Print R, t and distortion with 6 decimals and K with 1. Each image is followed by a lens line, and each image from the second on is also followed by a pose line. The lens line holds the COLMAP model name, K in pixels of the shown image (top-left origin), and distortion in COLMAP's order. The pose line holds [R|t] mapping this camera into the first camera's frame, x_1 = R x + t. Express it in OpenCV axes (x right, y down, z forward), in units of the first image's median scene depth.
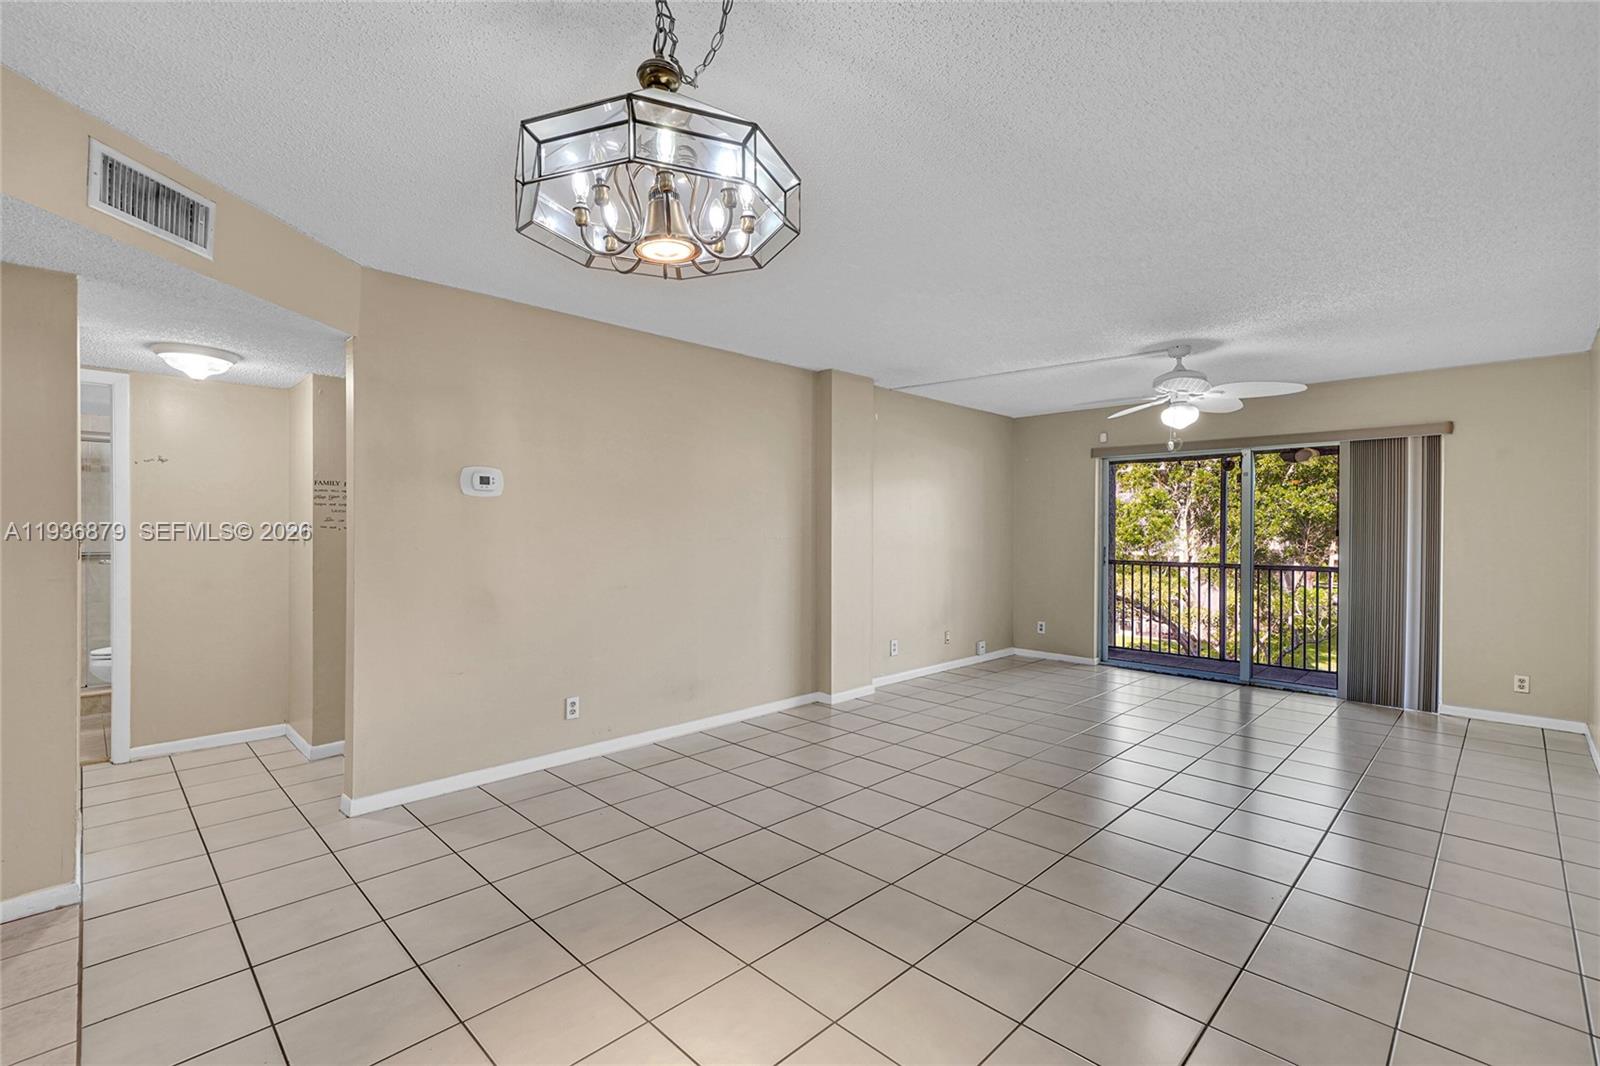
lens RADIAL K [[706.4, 0, 791.5], [0, 706.4, 530.3], [0, 0, 1]] dist [0.008121, 0.001324]
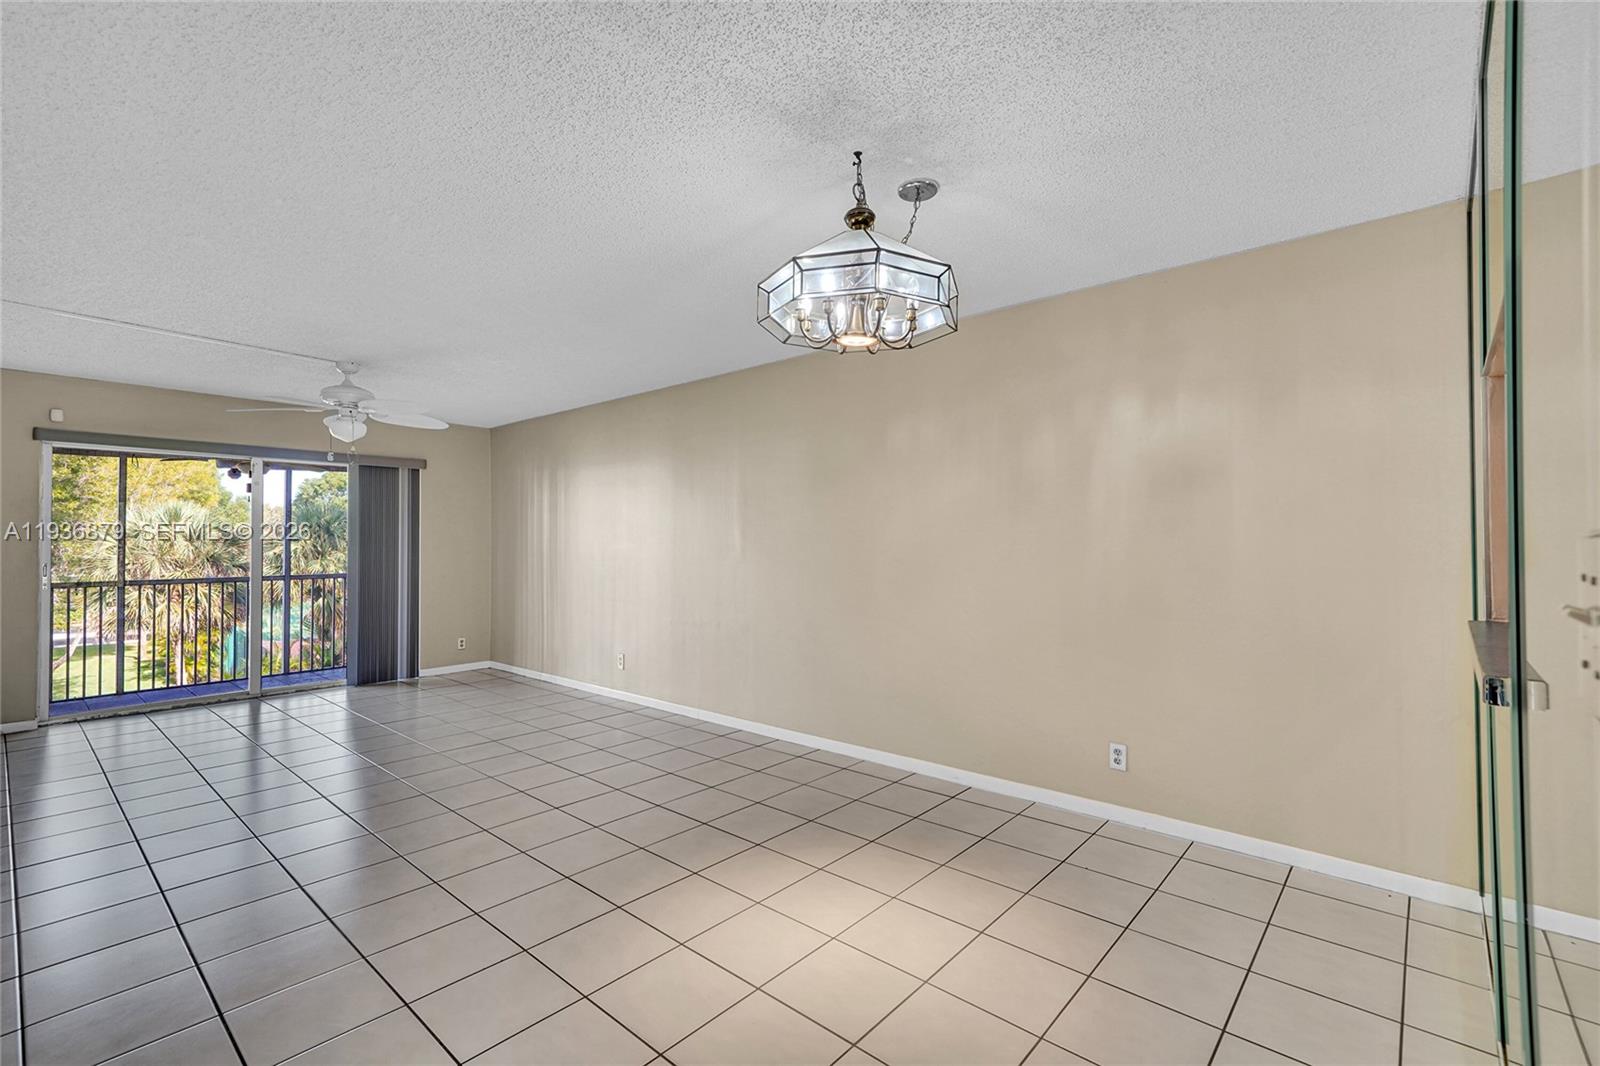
lens RADIAL K [[706.4, 0, 791.5], [0, 706.4, 530.3], [0, 0, 1]] dist [0.008121, 0.001324]
pose [[-0.054497, 0.009231, 0.998471, -0.432215], [0.003405, 0.999953, -0.009059, -0.003270], [-0.998508, 0.002906, -0.054526, 0.360788]]
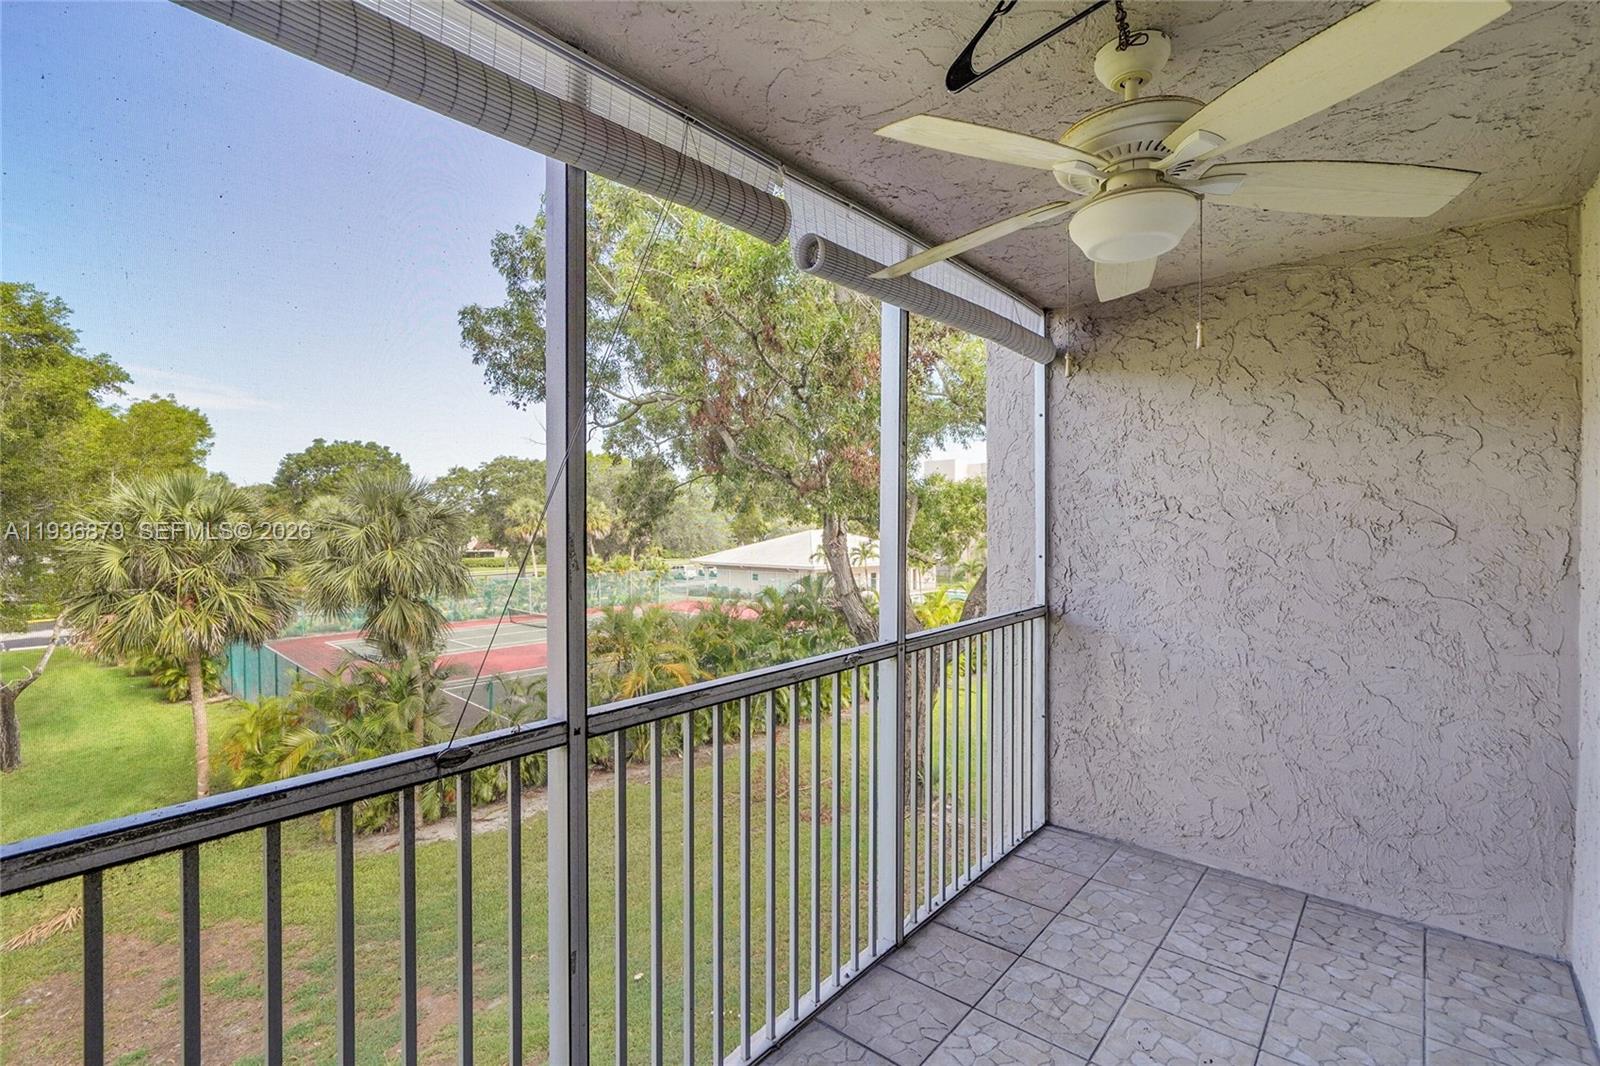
lens RADIAL K [[733.8, 0, 800.0], [0, 733.8, 533.0], [0, 0, 1]] dist [0.002177, 0.000567]
pose [[-0.082395, -0.019940, 0.996400, 0.582175], [0.005512, 0.999775, 0.020463, -0.007455], [-0.996584, 0.007178, -0.082267, 1.403404]]
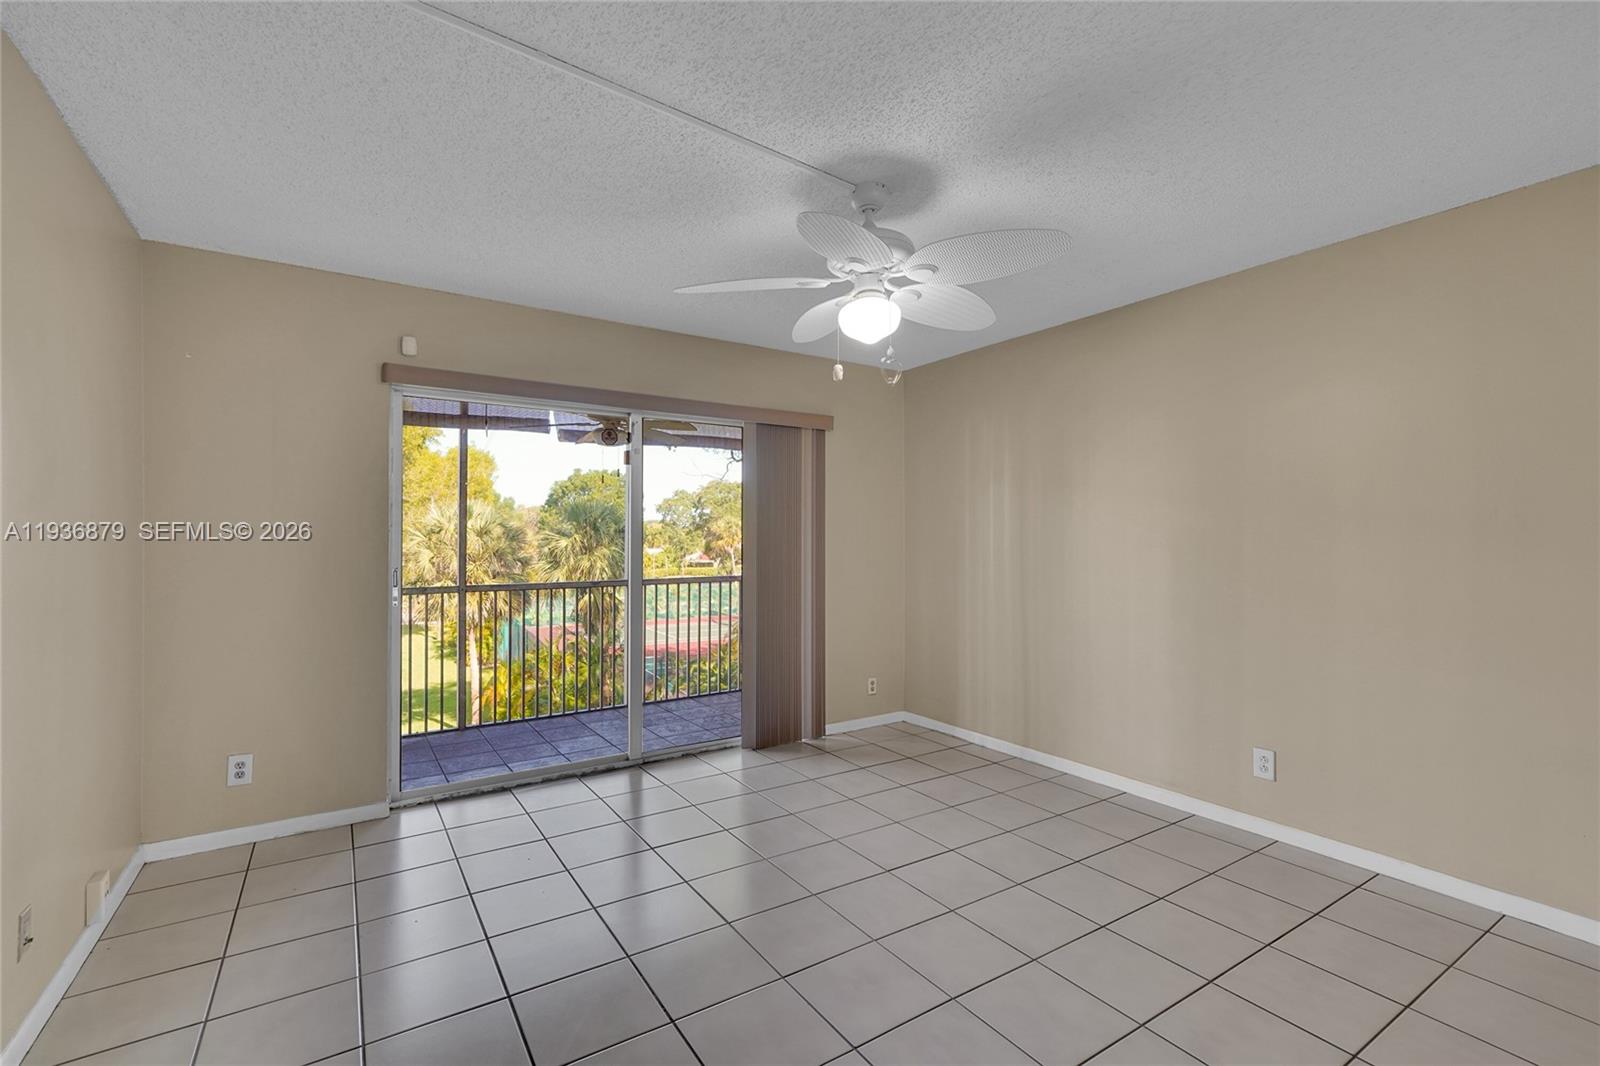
lens RADIAL K [[706.4, 0, 791.5], [0, 706.4, 530.3], [0, 0, 1]] dist [0.008121, 0.001324]
pose [[0.213697, 0.005606, 0.976884, 0.023267], [0.000866, 0.999982, -0.005928, 0.000106], [-0.976900, 0.002112, 0.213688, 0.816005]]
